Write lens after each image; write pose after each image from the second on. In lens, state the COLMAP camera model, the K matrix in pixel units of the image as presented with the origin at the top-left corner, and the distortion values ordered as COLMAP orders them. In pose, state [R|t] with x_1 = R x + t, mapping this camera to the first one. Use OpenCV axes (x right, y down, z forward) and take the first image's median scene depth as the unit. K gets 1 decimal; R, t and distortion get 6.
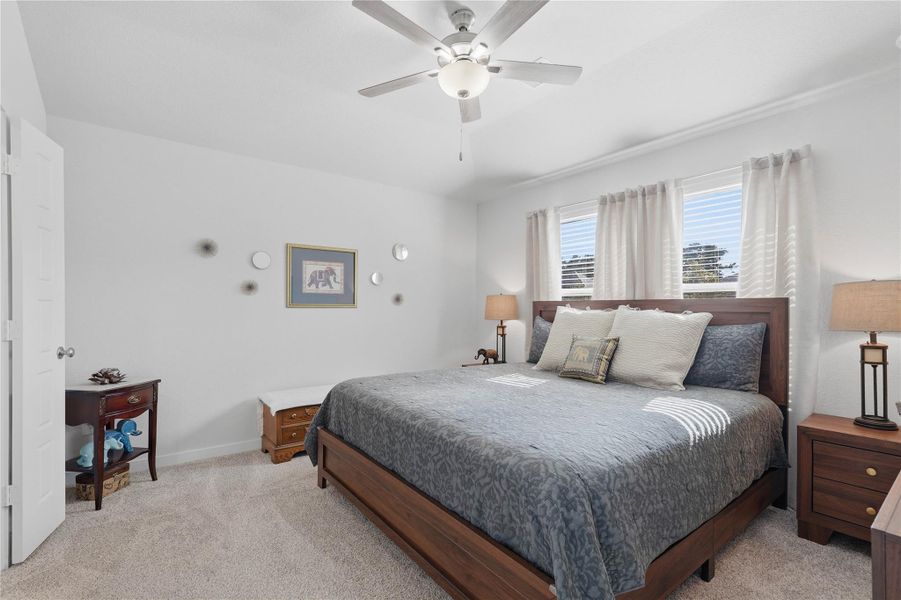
lens RADIAL K [[407.0, 0, 445.6], [0, 407.0, 303.9], [0, 0, 1]] dist [-0.007252, 0.001411]
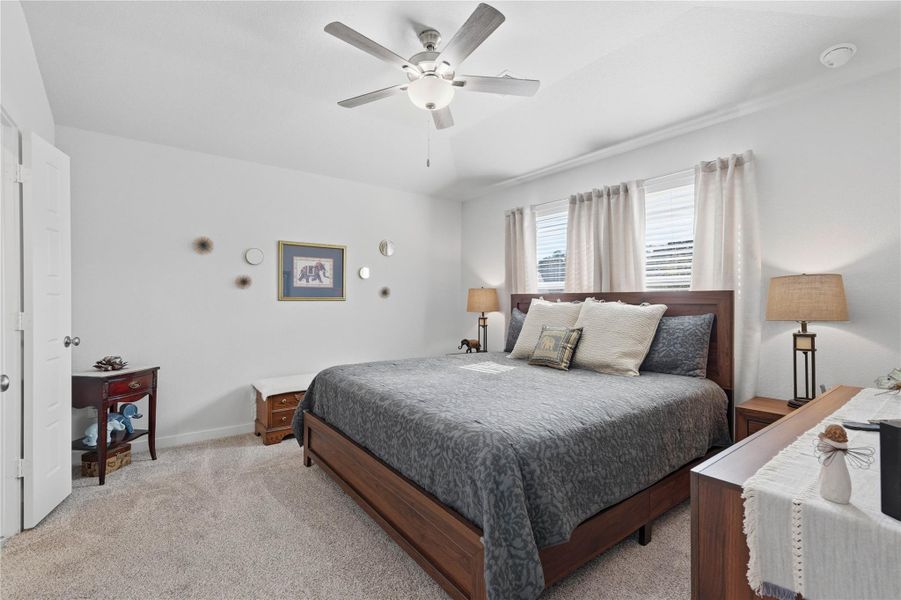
lens RADIAL K [[407.0, 0, 452.6], [0, 407.0, 296.2], [0, 0, 1]] dist [-0.007252, 0.001411]
pose [[0.999984, -0.002206, -0.005166, 0.100243], [0.002199, 0.999997, -0.001377, 0.000020], [0.005169, 0.001366, 0.999986, -0.093928]]
